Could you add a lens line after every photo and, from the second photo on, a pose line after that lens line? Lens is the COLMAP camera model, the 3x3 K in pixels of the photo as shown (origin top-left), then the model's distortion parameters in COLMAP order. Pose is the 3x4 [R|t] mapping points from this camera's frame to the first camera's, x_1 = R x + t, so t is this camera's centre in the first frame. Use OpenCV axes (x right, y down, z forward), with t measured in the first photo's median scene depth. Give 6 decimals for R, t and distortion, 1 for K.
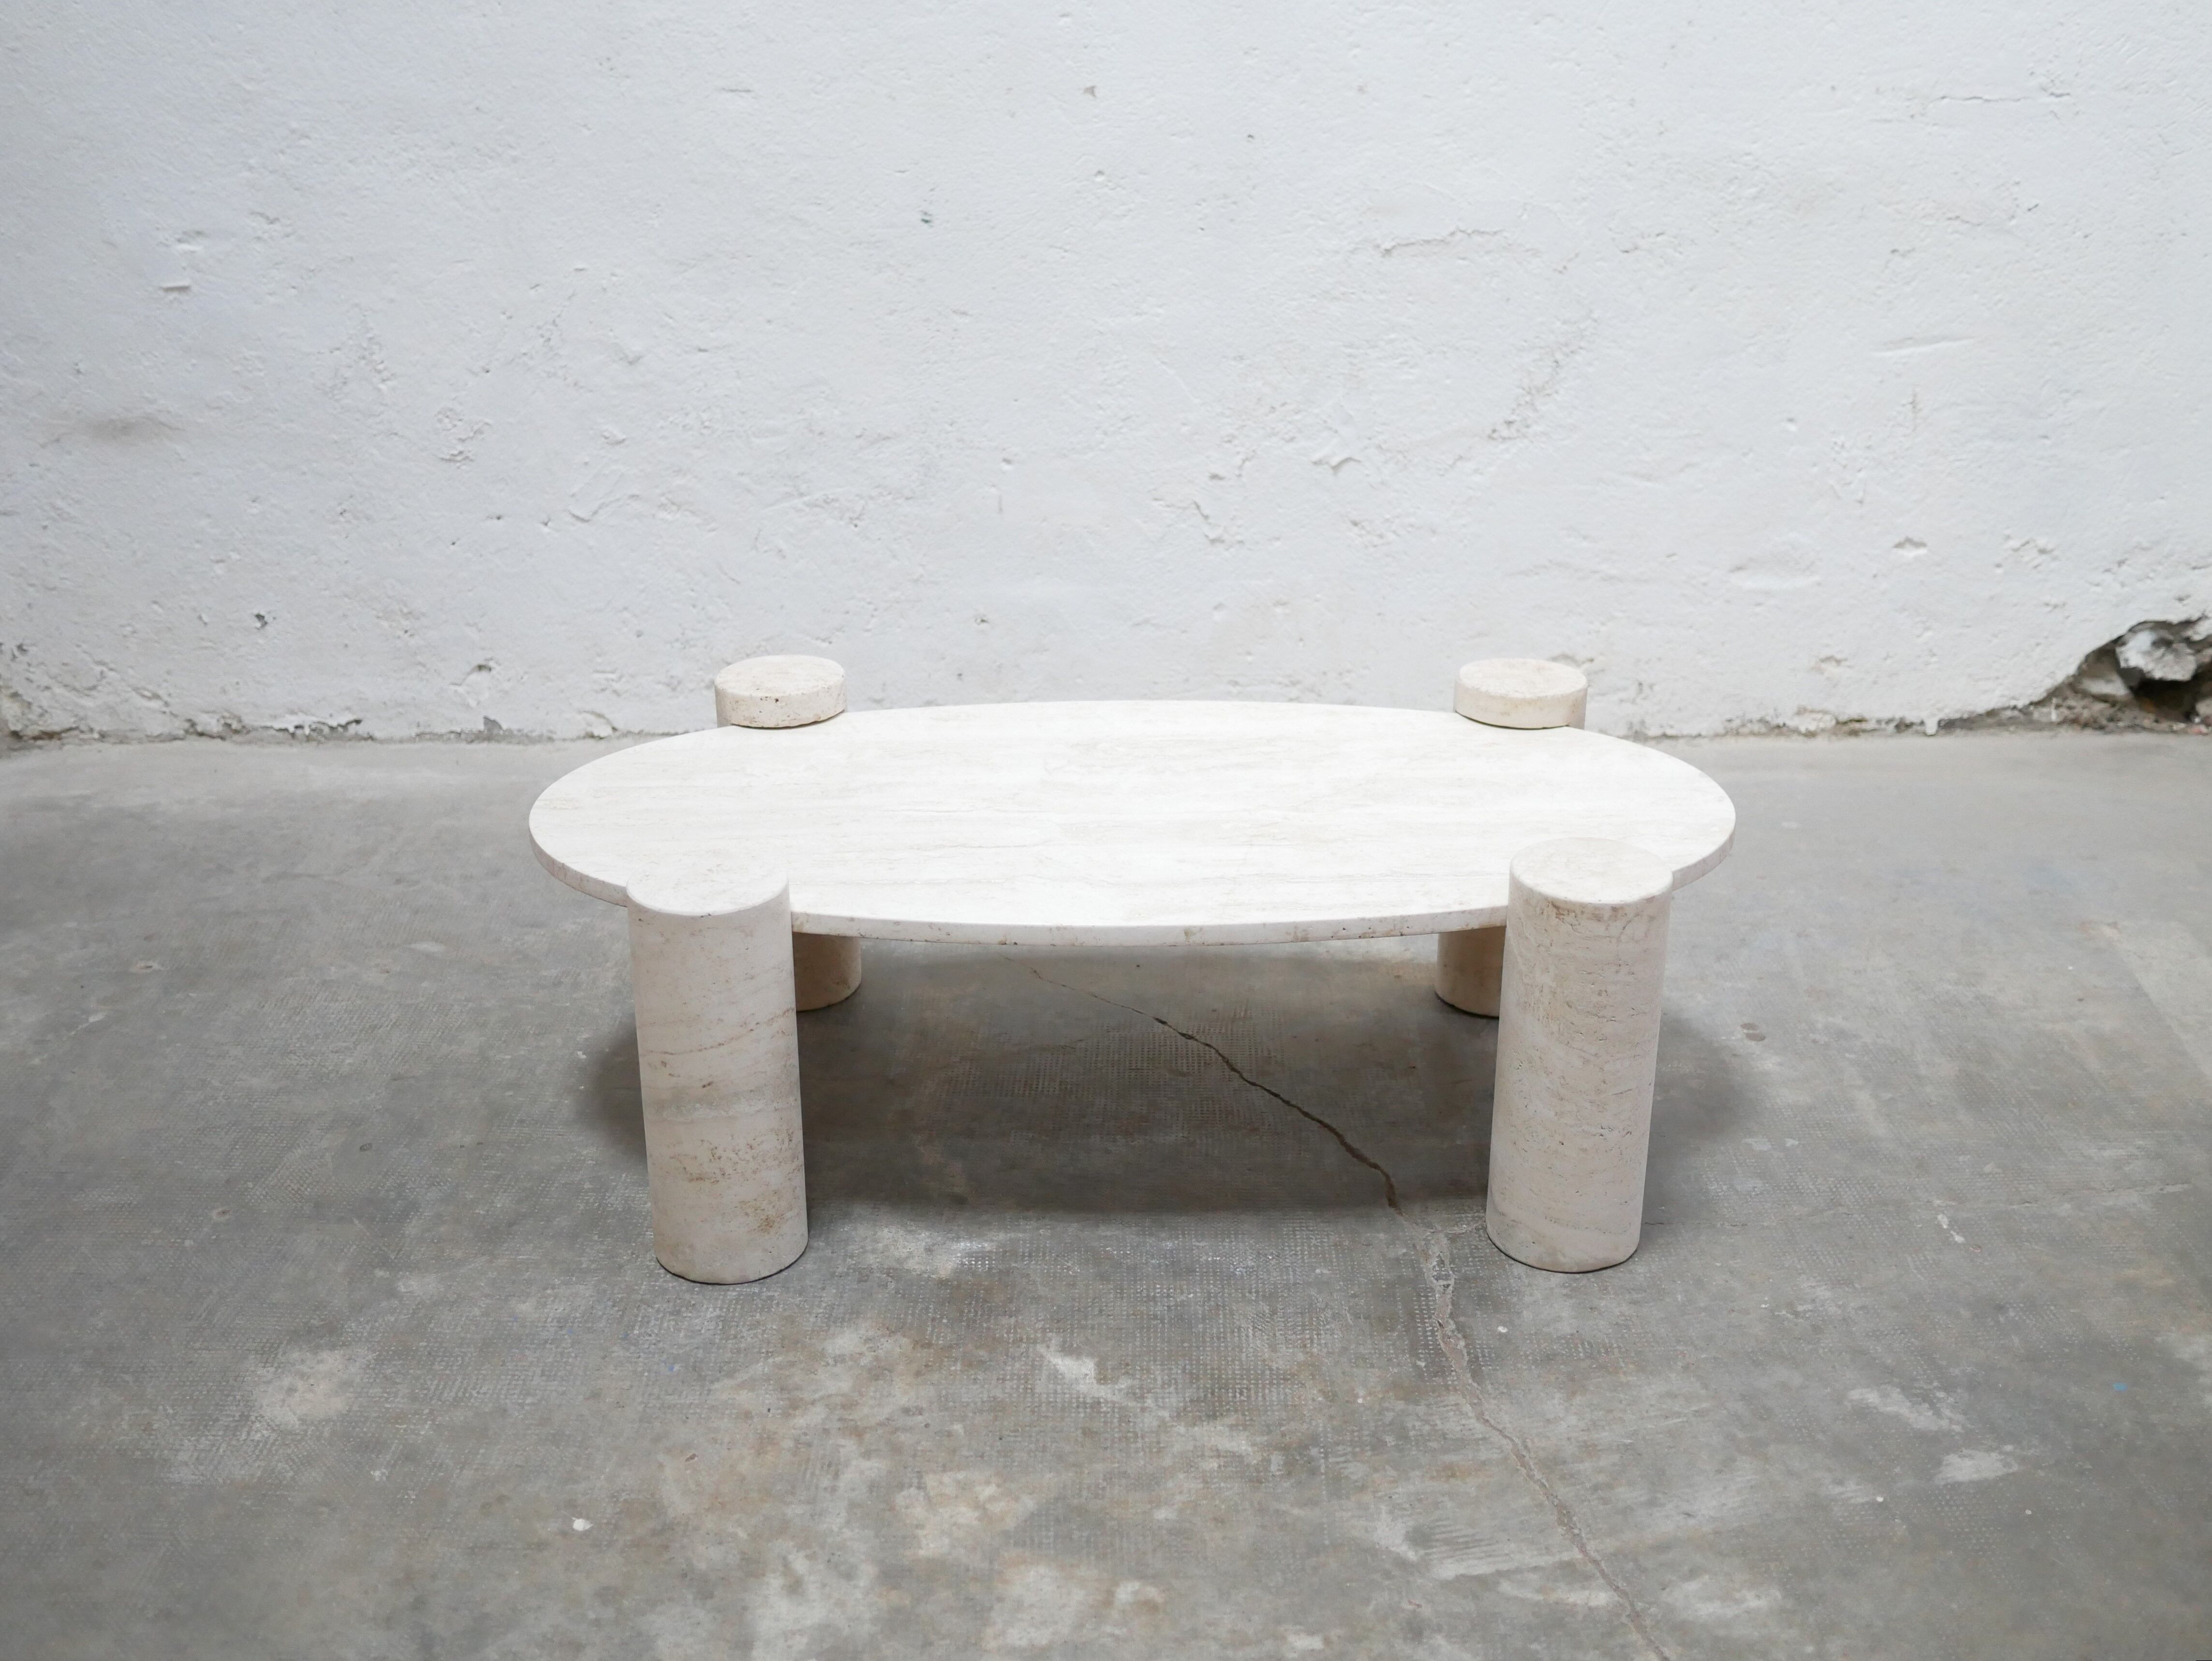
lens RADIAL K [[2487.8, 0, 1080.8], [0, 2487.8, 797.6], [0, 0, 1]] dist [-0.013765, 0.000000]
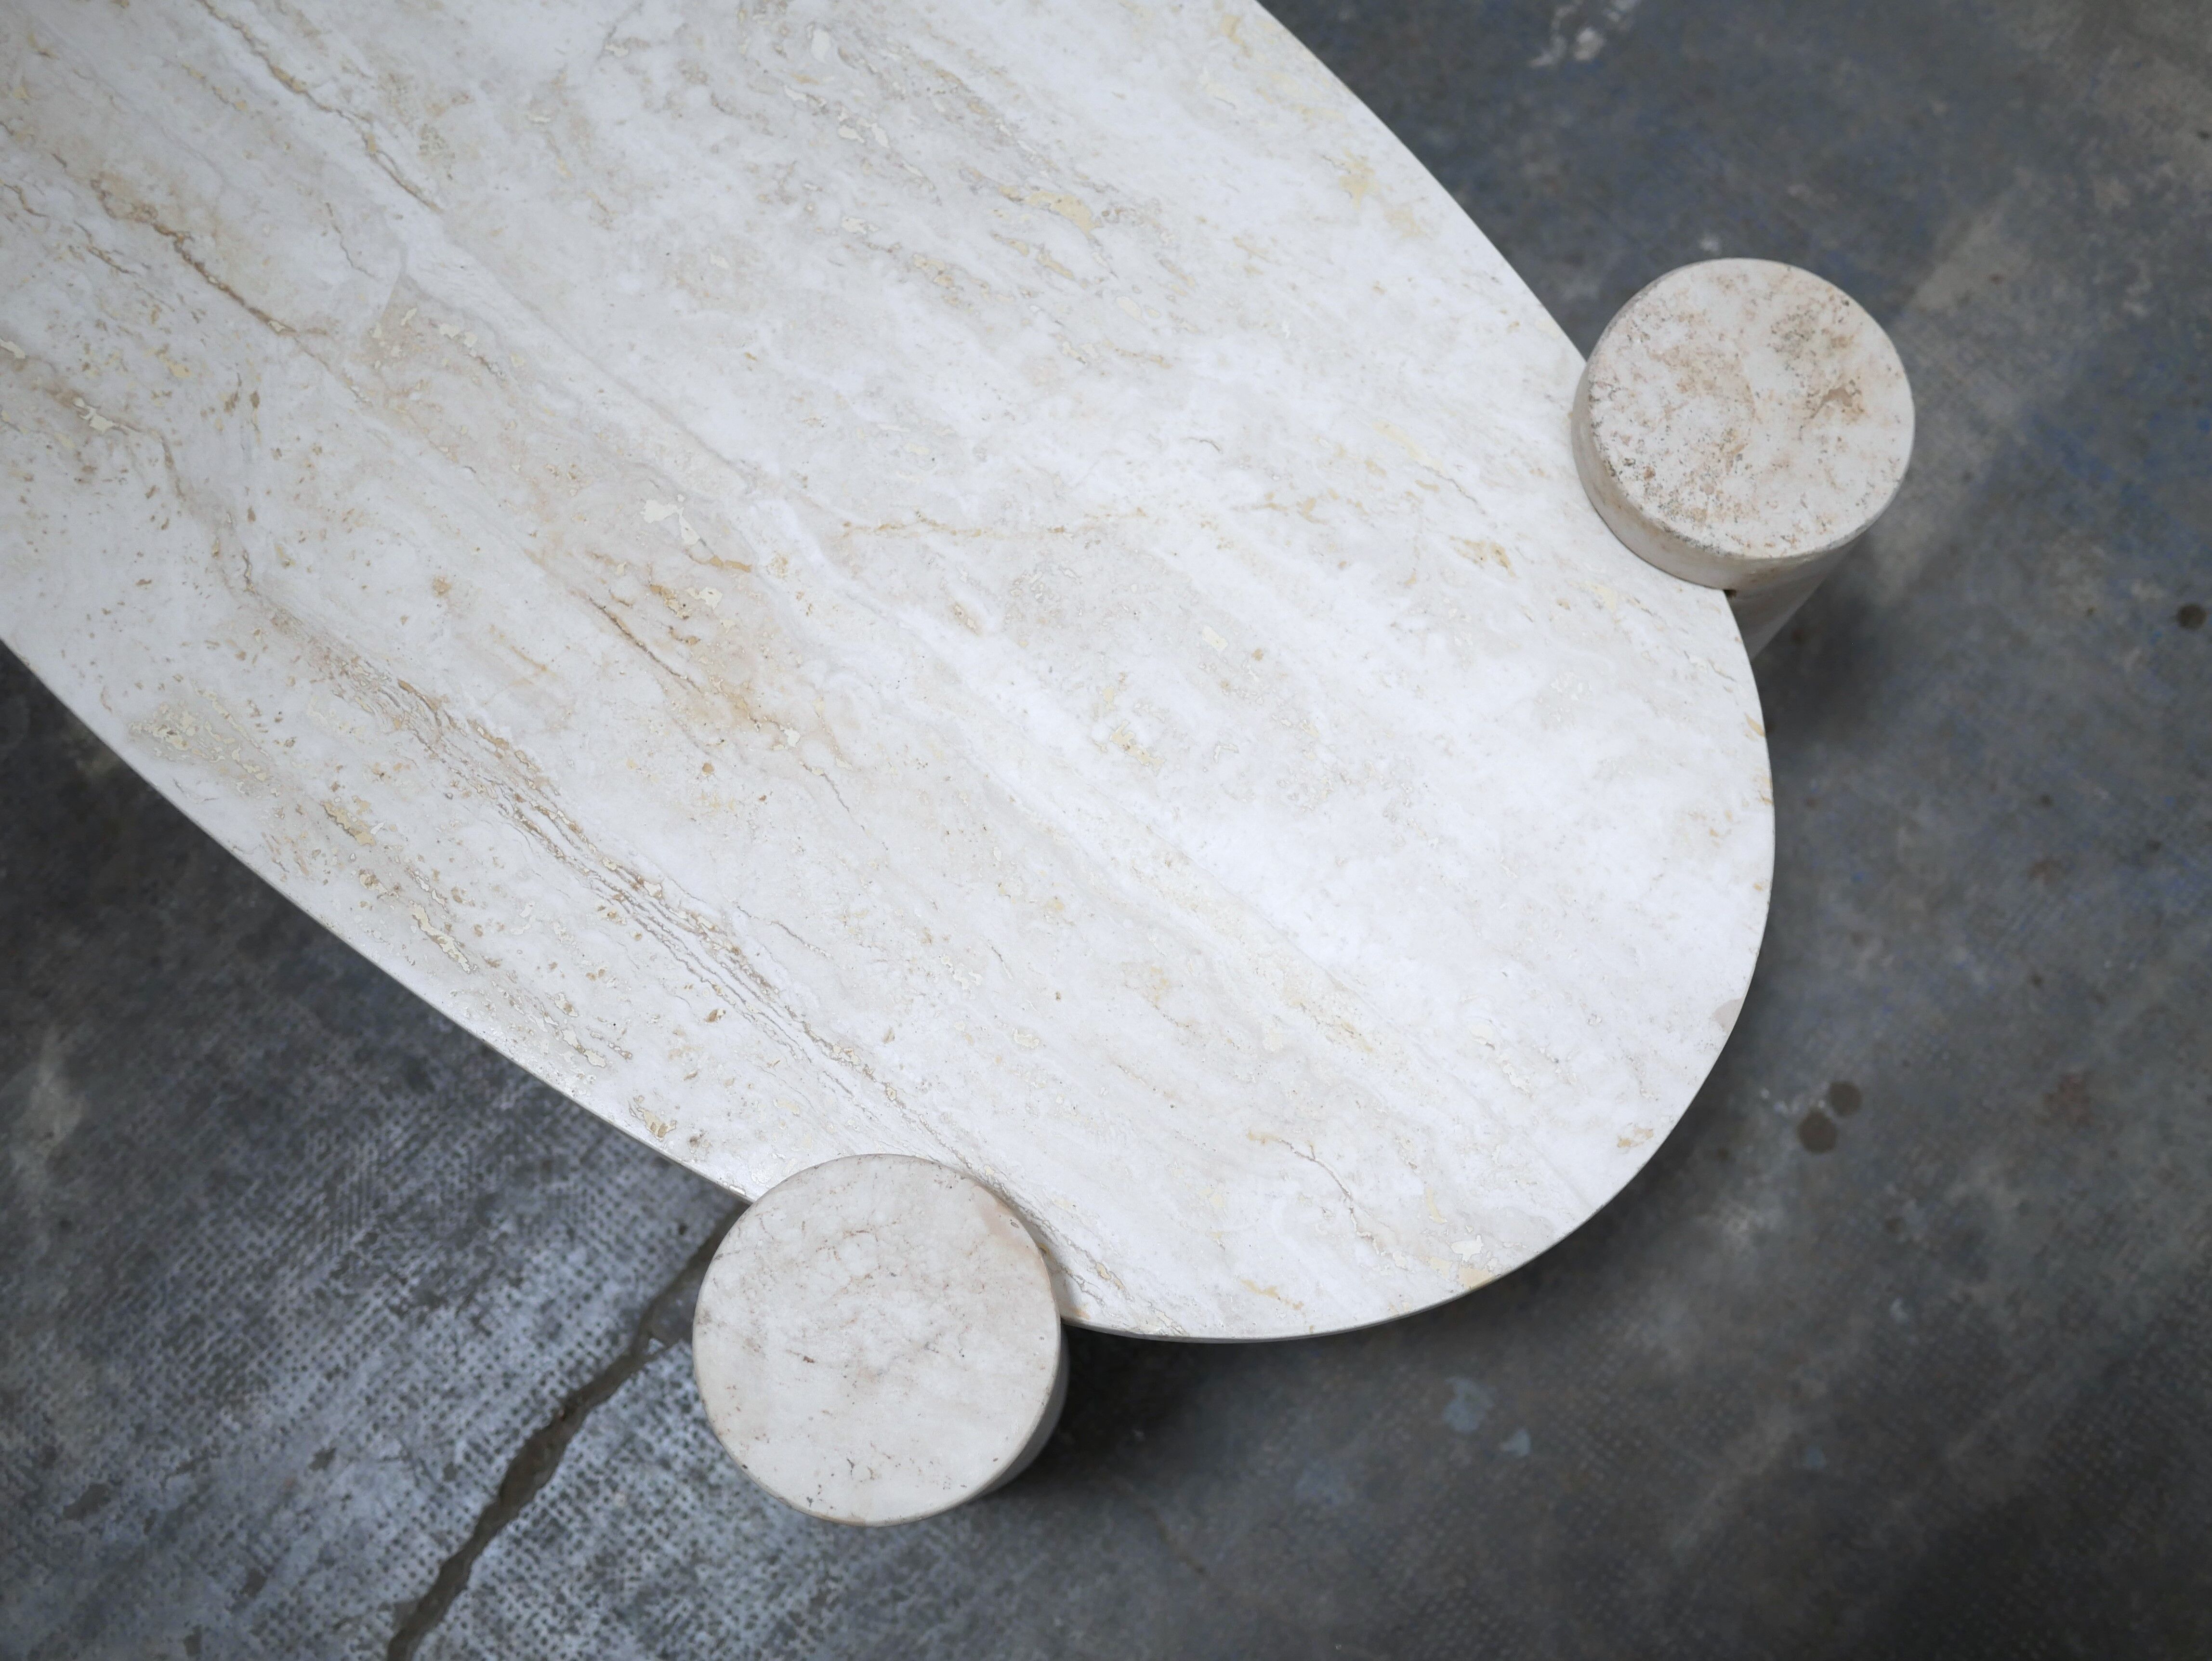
lens RADIAL K [[2486.4, 0, 1091.2], [0, 2486.4, 827.2], [0, 0, 1]] dist [-0.012903, 0.000000]
pose [[0.762398, 0.628855, -0.152612, 0.196480], [-0.246362, 0.500144, 0.830158, -0.310159], [0.598377, -0.595313, 0.536235, 0.677341]]
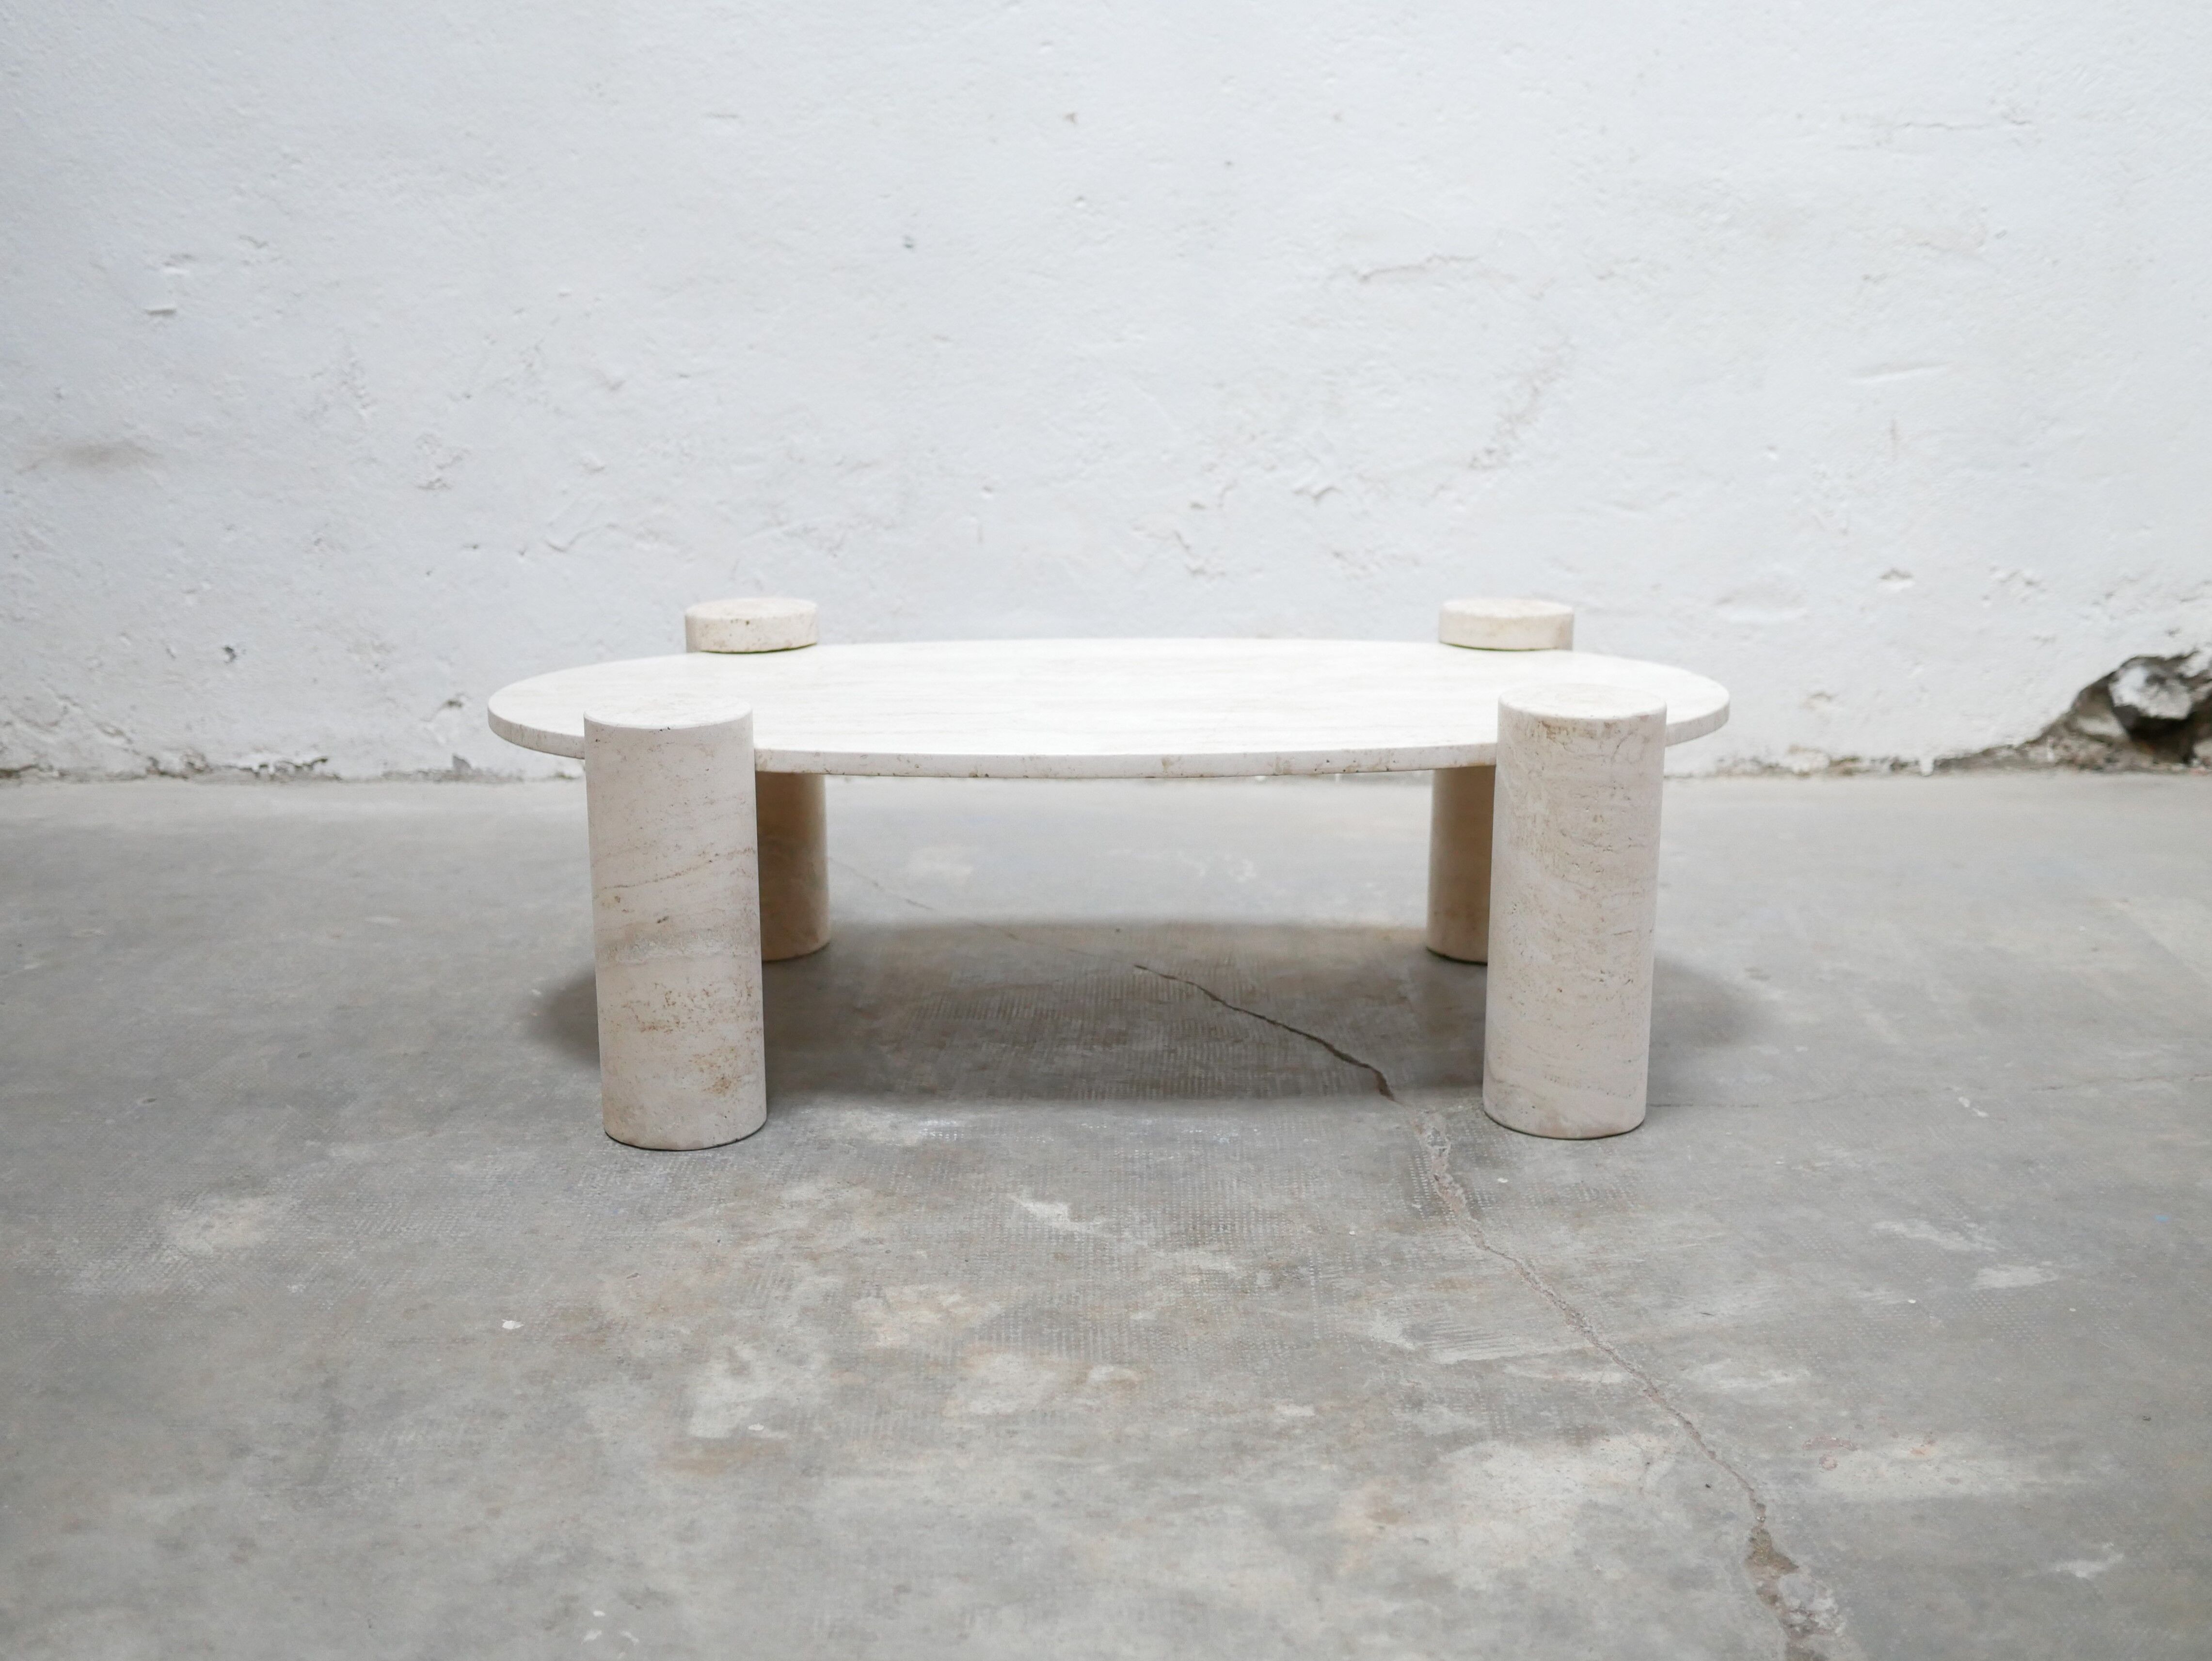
lens RADIAL K [[2486.5, 0, 1082.6], [0, 2486.5, 800.7], [0, 0, 1]] dist [-0.012903, 0.000000]
pose [[0.999986, 0.001693, 0.005069, 0.004668], [-0.000943, 0.989522, -0.144380, 0.166526], [-0.005260, 0.144374, 0.989509, 0.040165]]
